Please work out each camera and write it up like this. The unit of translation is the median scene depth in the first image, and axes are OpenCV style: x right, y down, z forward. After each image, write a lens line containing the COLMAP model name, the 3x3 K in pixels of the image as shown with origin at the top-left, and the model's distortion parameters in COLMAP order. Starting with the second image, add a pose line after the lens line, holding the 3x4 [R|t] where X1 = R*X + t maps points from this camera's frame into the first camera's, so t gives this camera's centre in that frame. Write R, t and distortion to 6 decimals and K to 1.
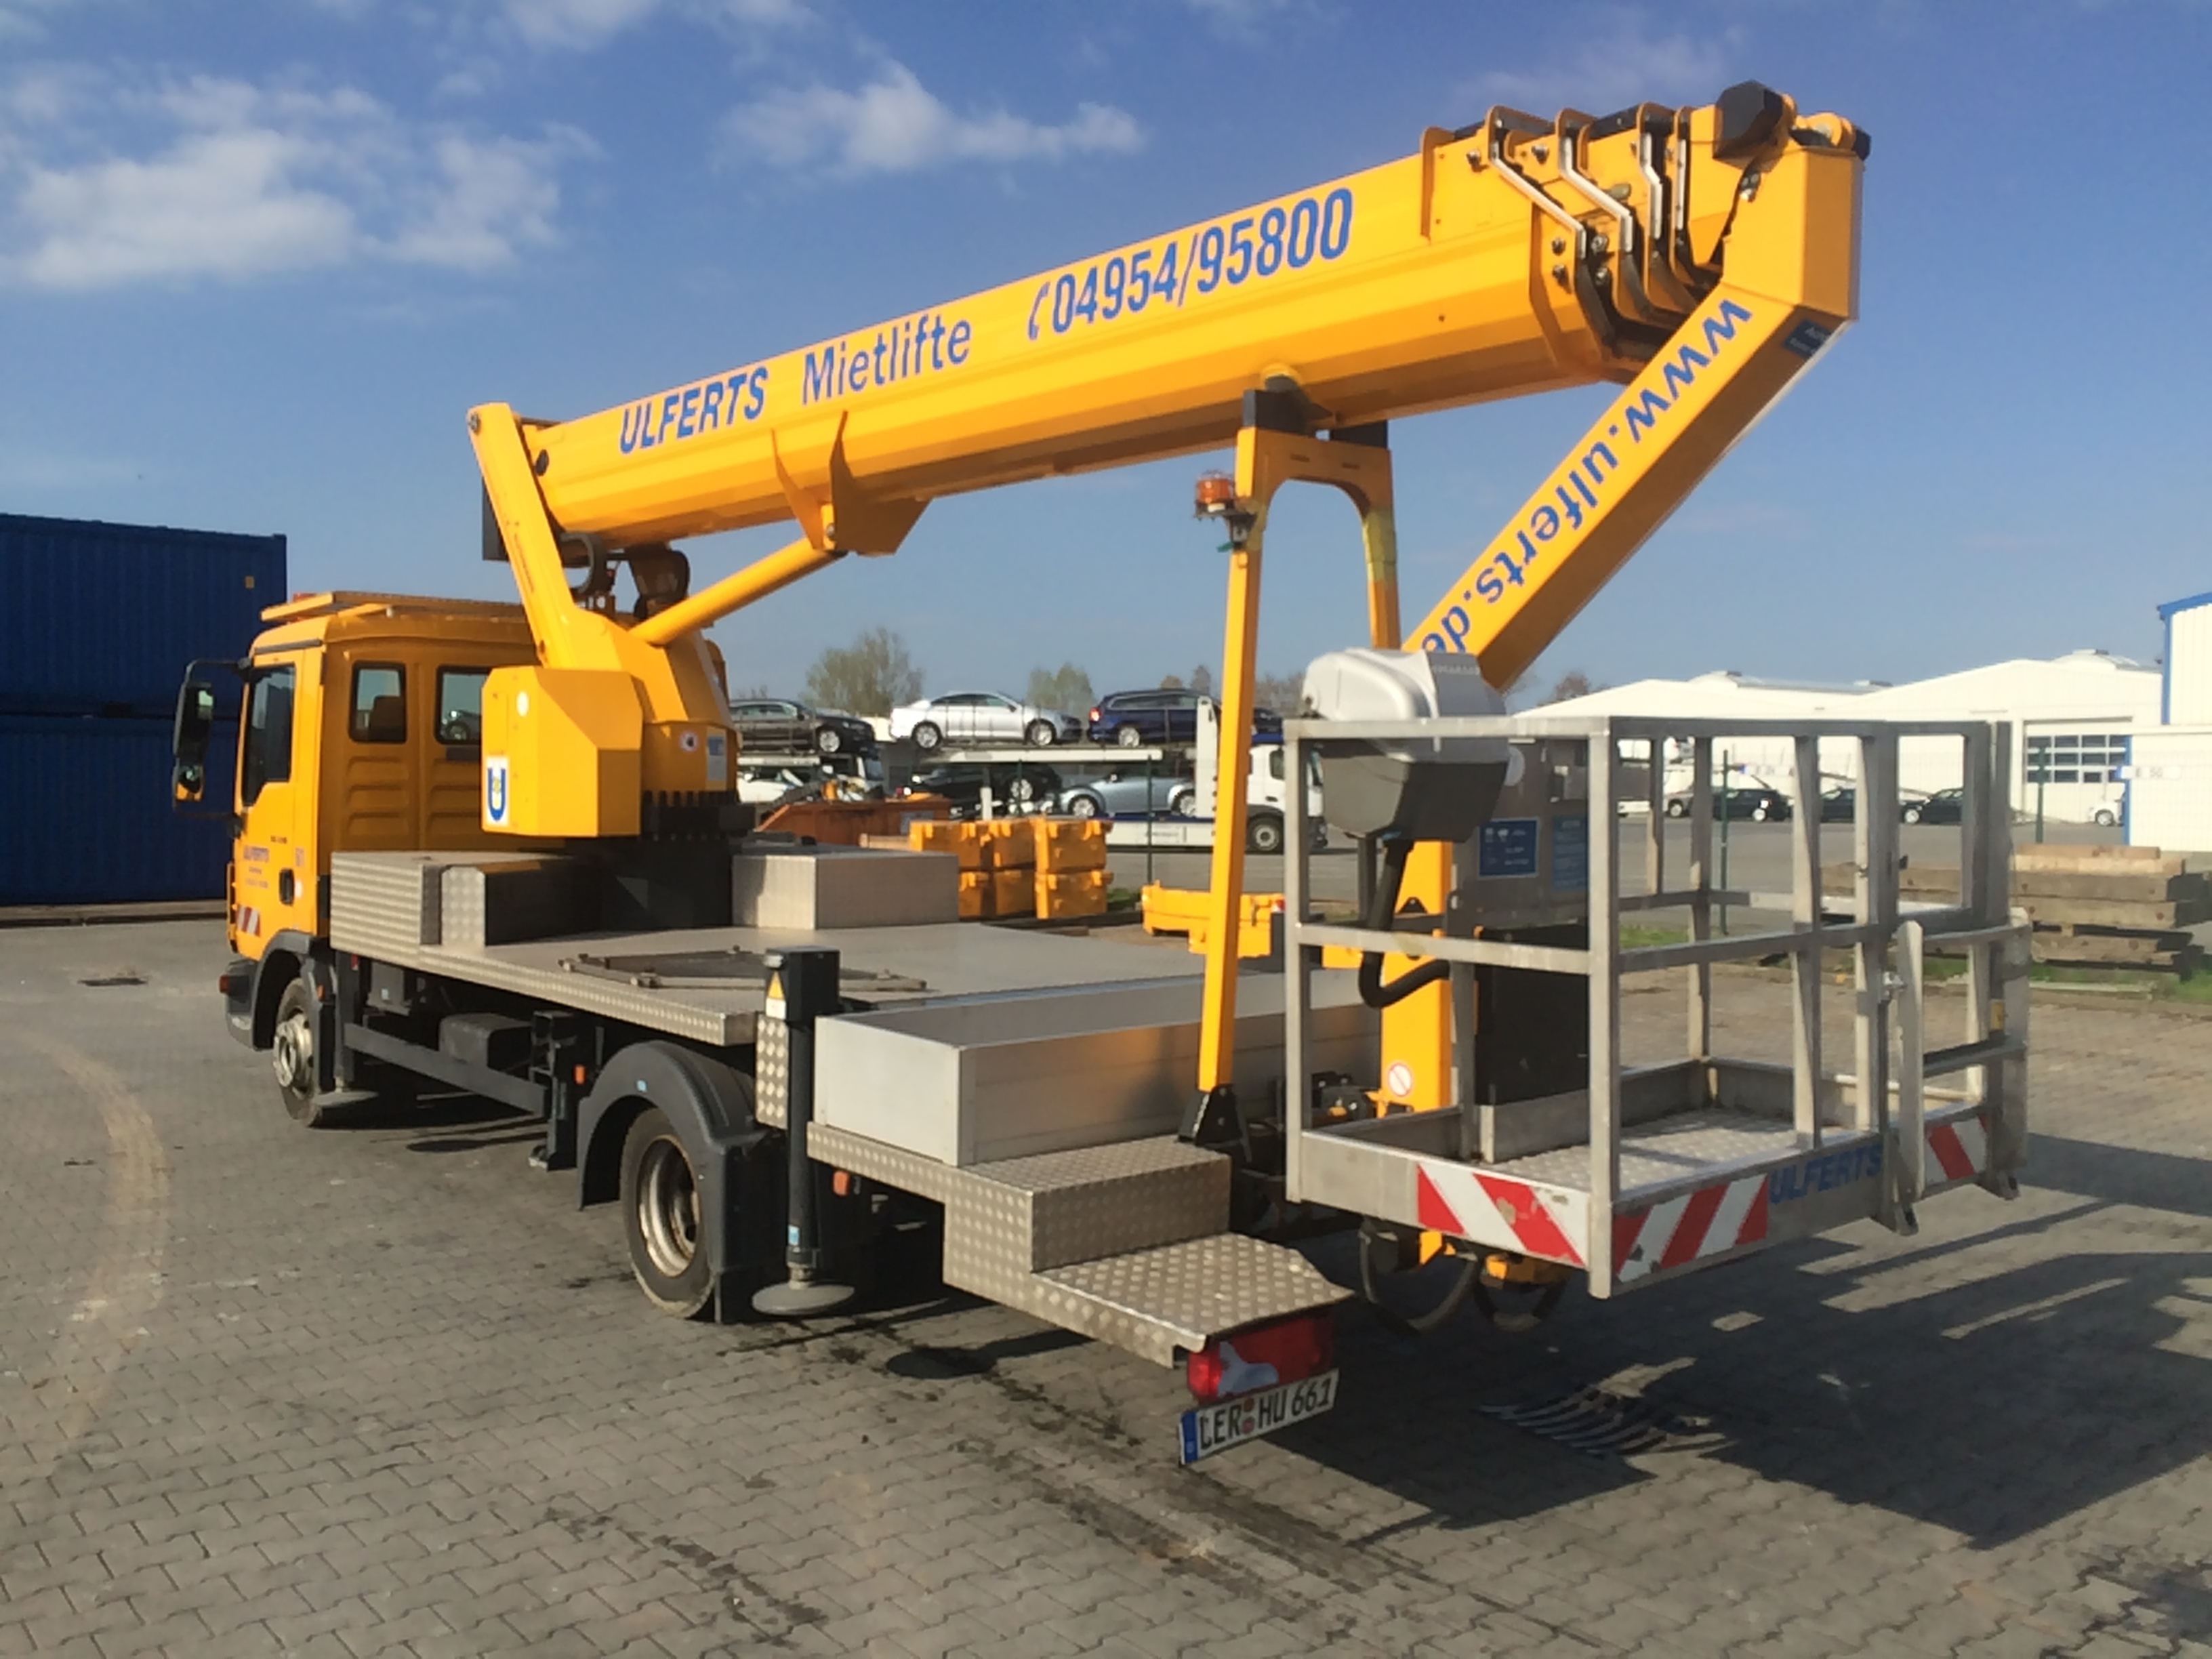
lens RADIAL K [[1897.8, 0, 1104.1], [0, 1897.8, 814.3], [0, 0, 1]] dist [0.064112, -0.070315]
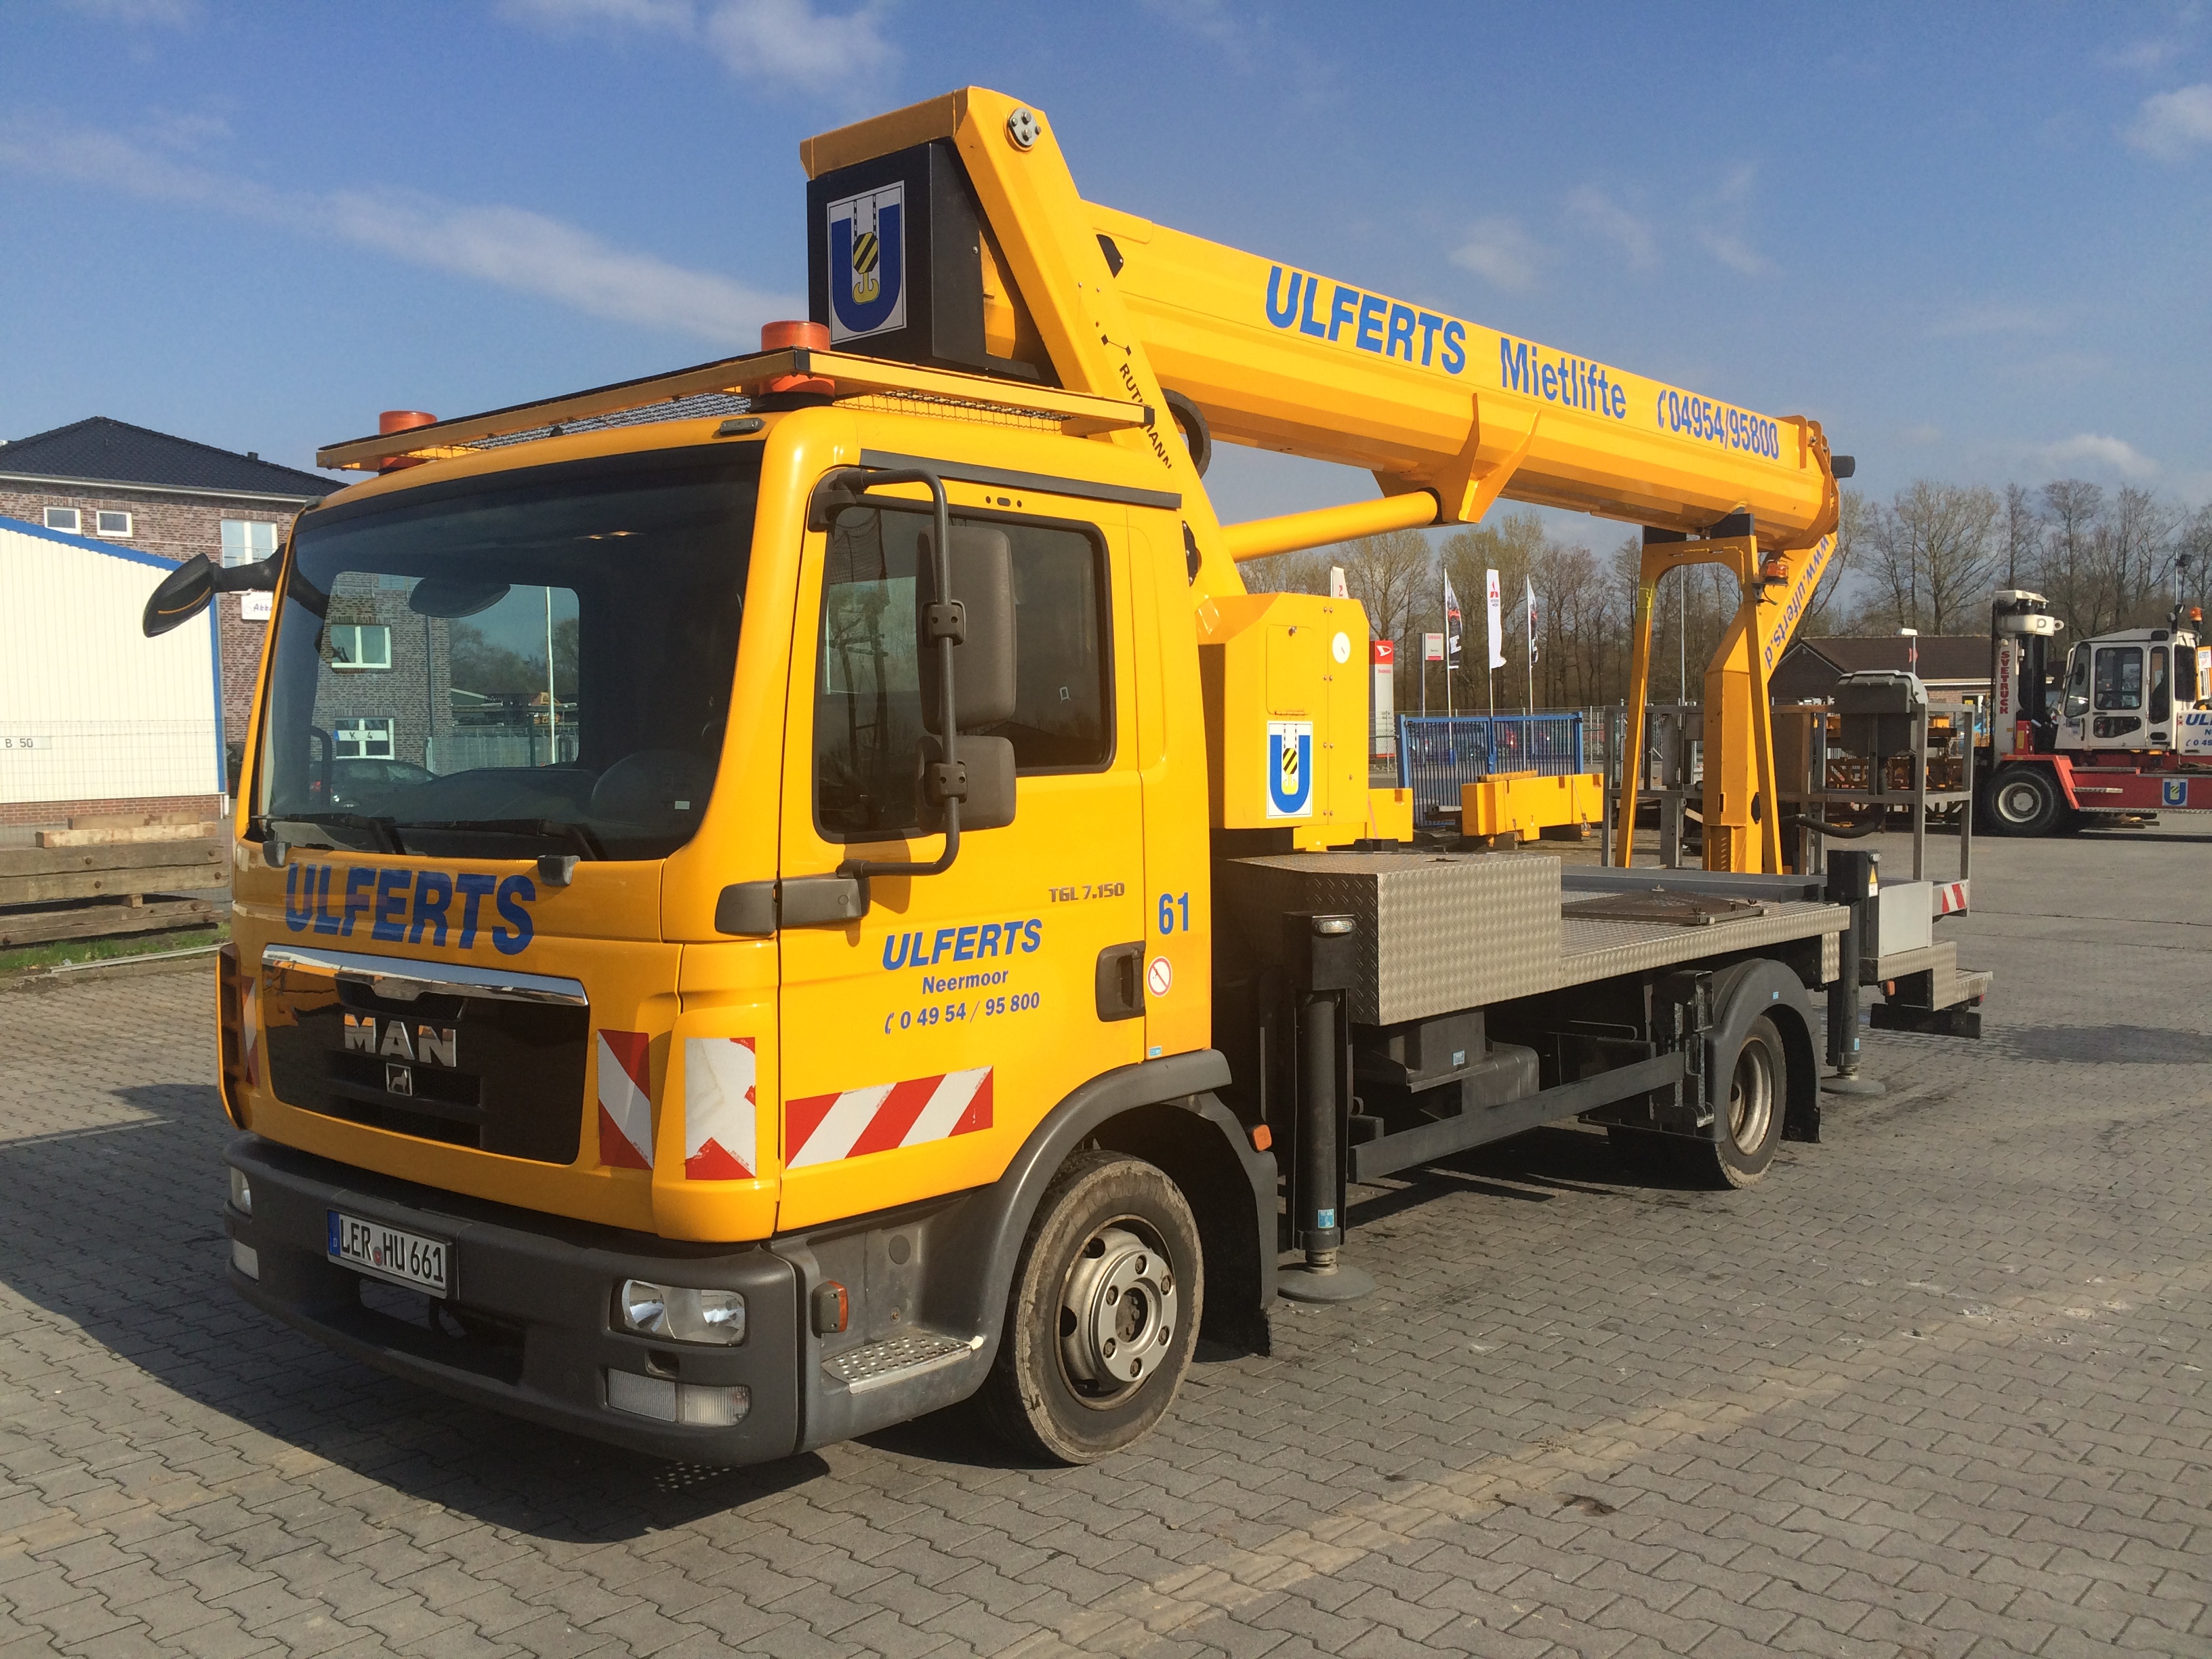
lens RADIAL K [[1897.8, 0, 1107.7], [0, 1897.8, 838.4], [0, 0, 1]] dist [0.064112, -0.070315]
pose [[-0.165012, -0.055050, 0.984754, -1.116962], [0.030522, 0.997678, 0.060887, -0.034416], [-0.985819, 0.040104, -0.162948, 1.329115]]
